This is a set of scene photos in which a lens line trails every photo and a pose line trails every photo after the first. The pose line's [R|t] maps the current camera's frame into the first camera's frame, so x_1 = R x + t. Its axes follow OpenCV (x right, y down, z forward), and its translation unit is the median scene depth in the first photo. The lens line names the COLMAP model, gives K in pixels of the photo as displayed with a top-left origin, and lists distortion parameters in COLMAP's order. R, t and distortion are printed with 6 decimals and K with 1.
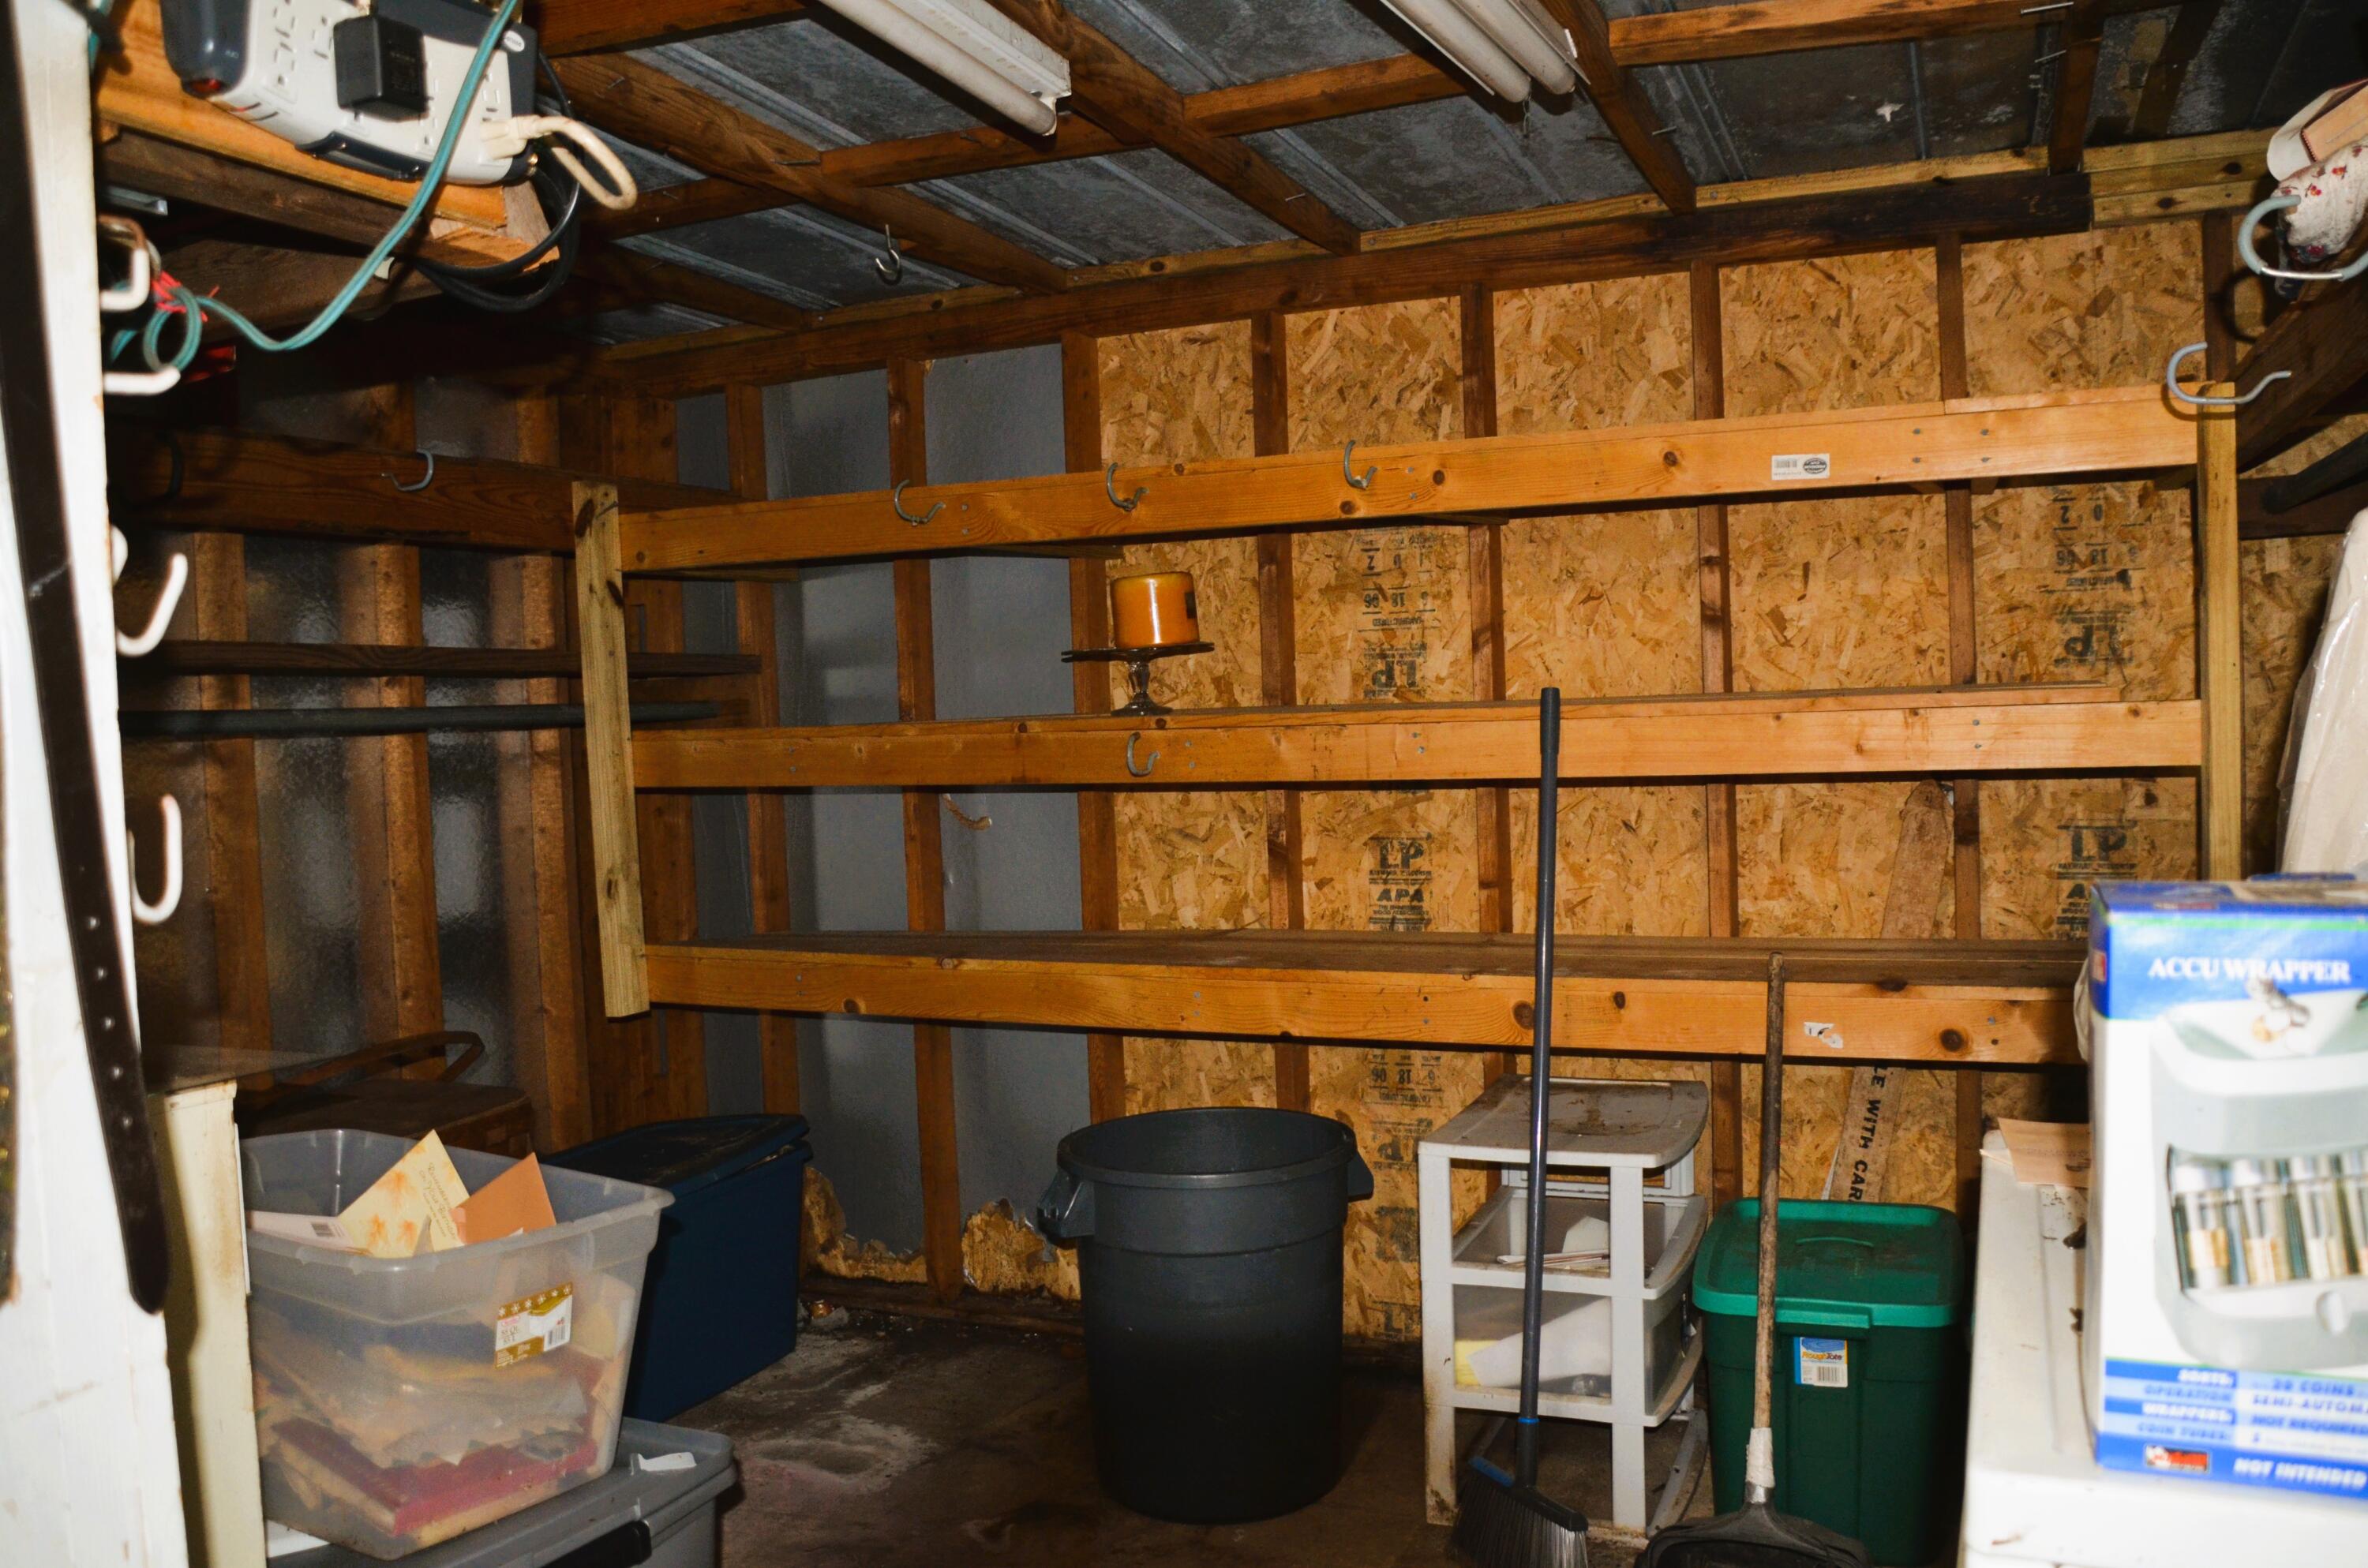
lens RADIAL K [[1852.4, 0, 1183.8], [0, 1852.4, 792.9], [0, 0, 1]] dist [-0.131174, 0.079533]
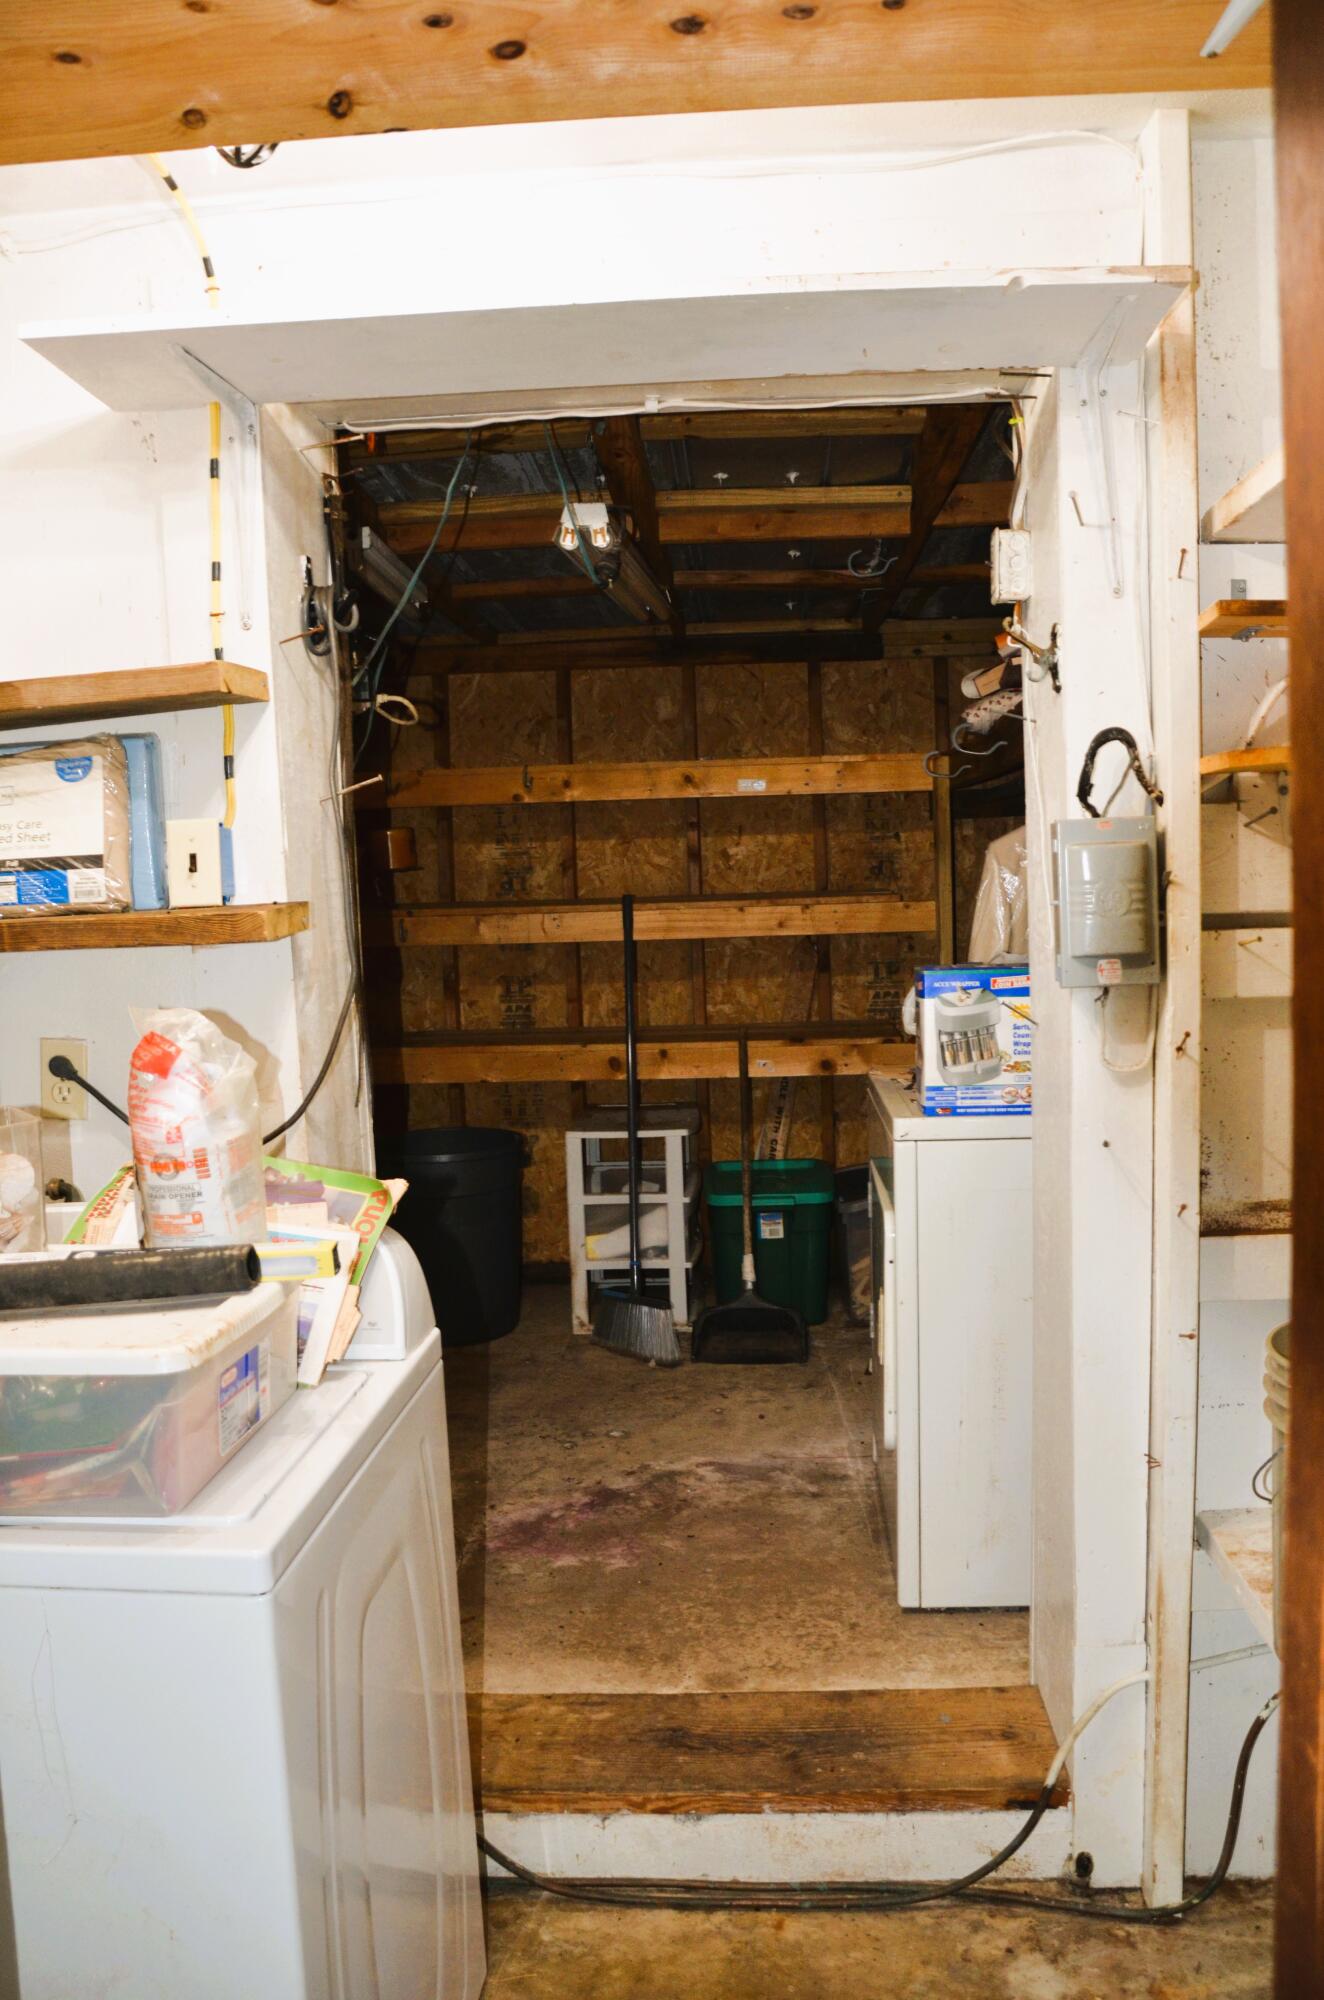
lens RADIAL K [[1564.7, 0, 662.3], [0, 1564.7, 997.4], [0, 0, 1]] dist [-0.131174, 0.079533]
pose [[0.938650, -0.024524, 0.343999, -0.310612], [0.015590, 0.999466, 0.028712, 0.004186], [-0.344519, -0.021588, 0.938531, -0.519816]]
